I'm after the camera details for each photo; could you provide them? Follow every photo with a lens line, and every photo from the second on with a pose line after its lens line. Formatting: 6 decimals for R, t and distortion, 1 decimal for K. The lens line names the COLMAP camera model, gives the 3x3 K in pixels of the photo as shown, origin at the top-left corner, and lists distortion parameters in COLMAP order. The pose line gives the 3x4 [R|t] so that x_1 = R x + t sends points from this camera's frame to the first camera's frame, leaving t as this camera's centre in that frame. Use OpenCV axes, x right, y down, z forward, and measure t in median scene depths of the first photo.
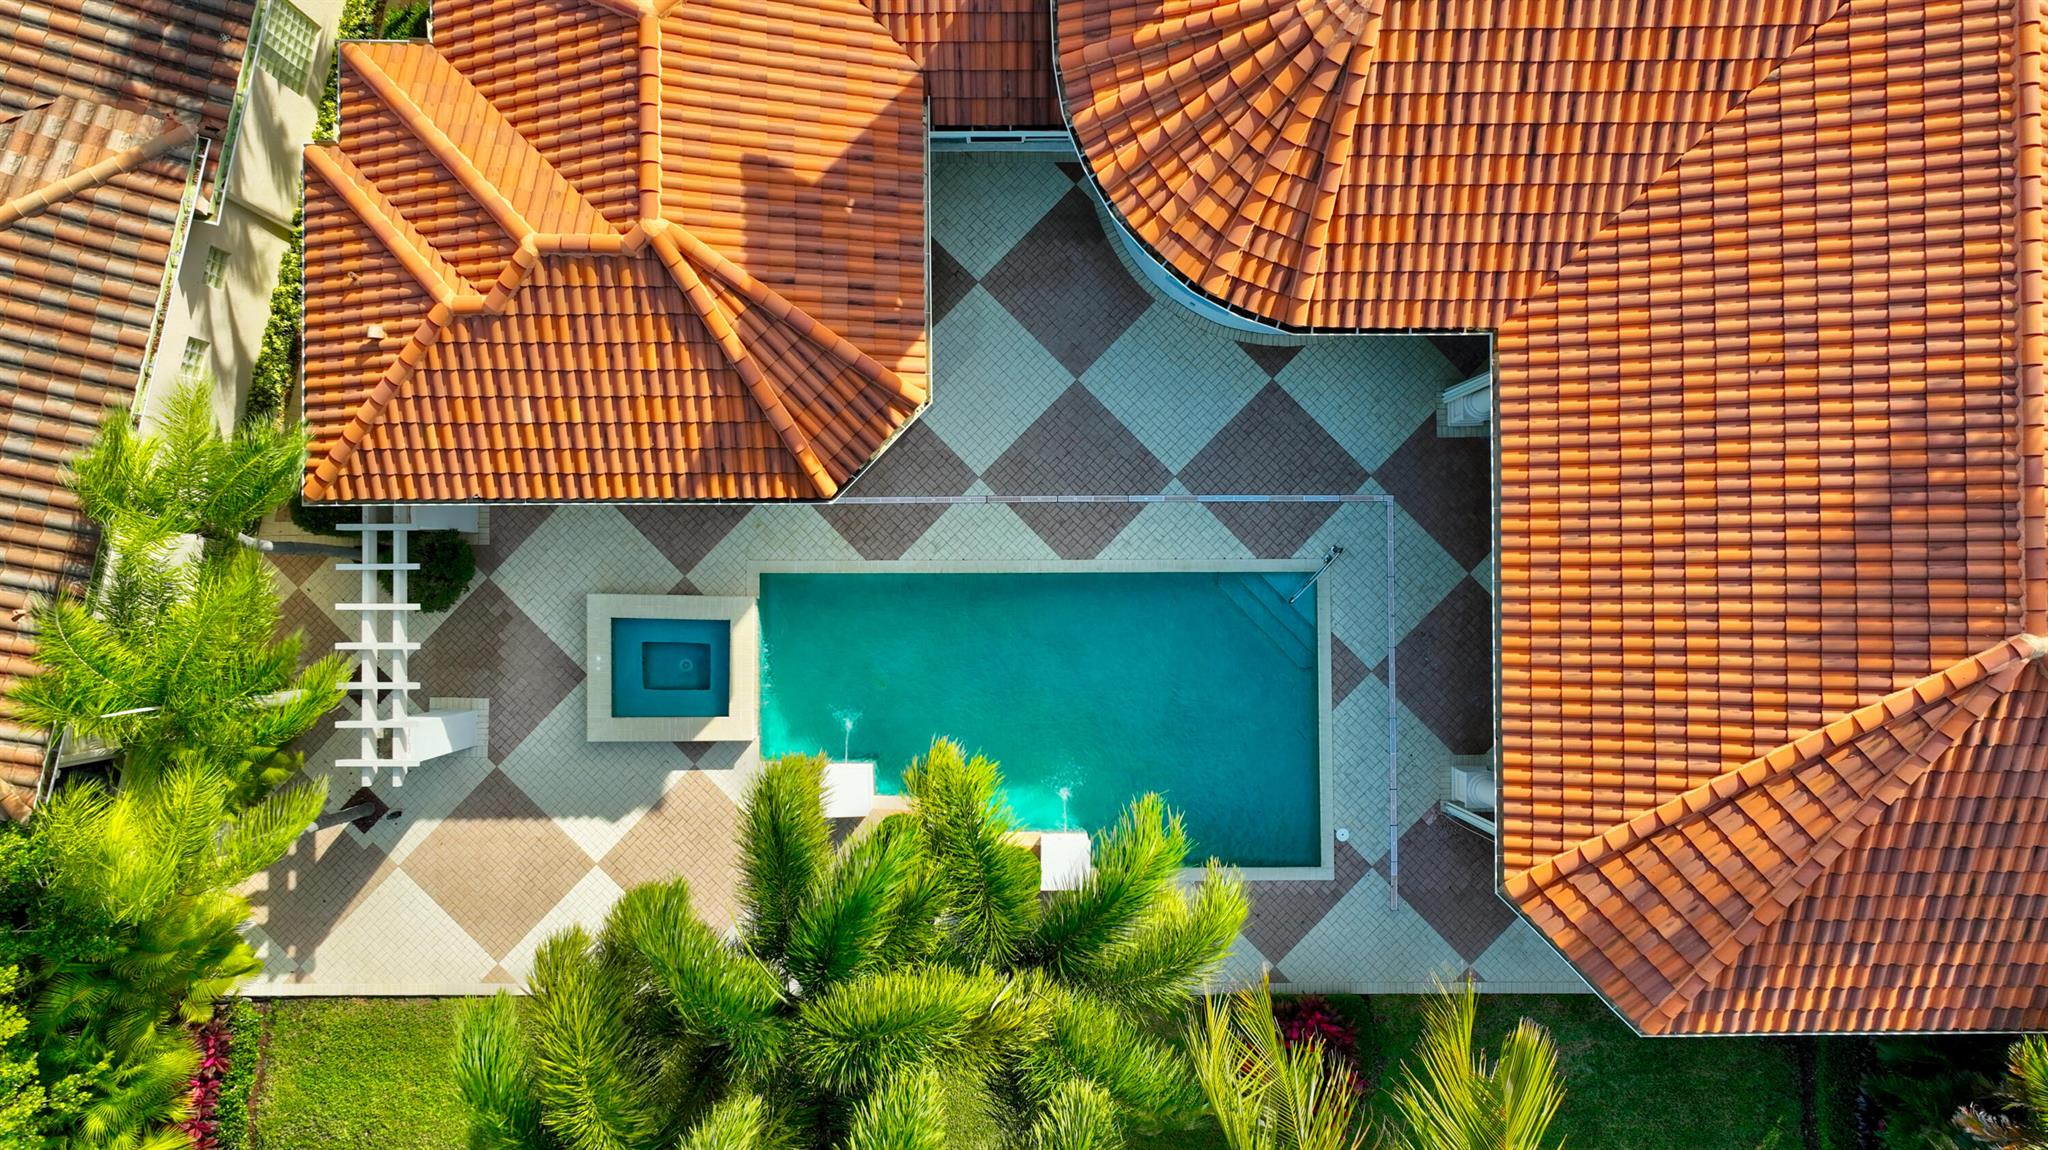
lens RADIAL K [[1432.6, 0, 1024.0], [0, 1432.6, 575.0], [0, 0, 1]] dist [-0.003742, 0.022418]
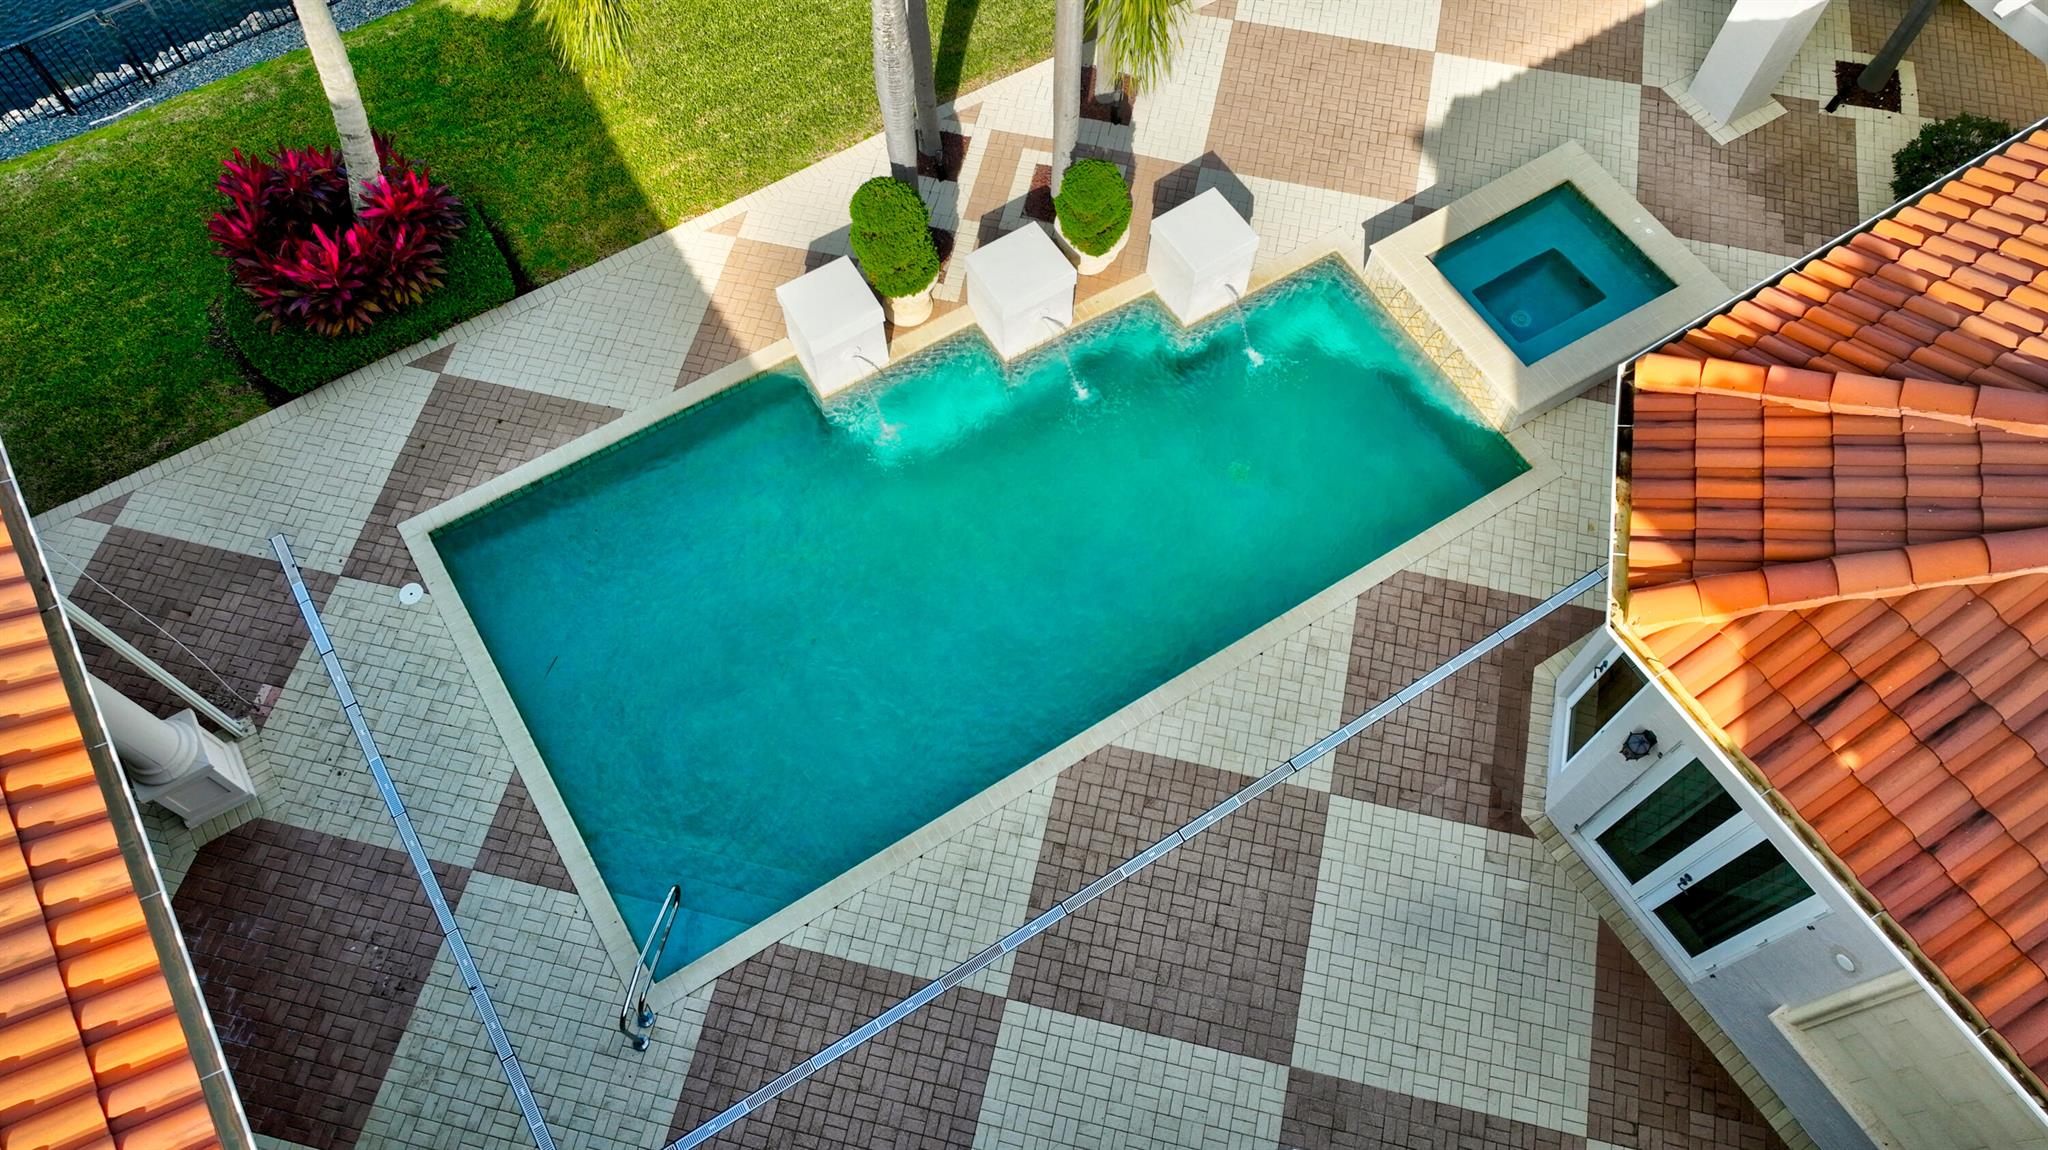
lens RADIAL K [[1432.6, 0, 1024.0], [0, 1432.6, 575.0], [0, 0, 1]] dist [-0.003742, 0.022418]
pose [[-0.852076, 0.462417, -0.245228, 0.153201], [-0.523409, -0.755486, 0.394060, -0.154591], [-0.003046, 0.464124, 0.885765, 0.506023]]
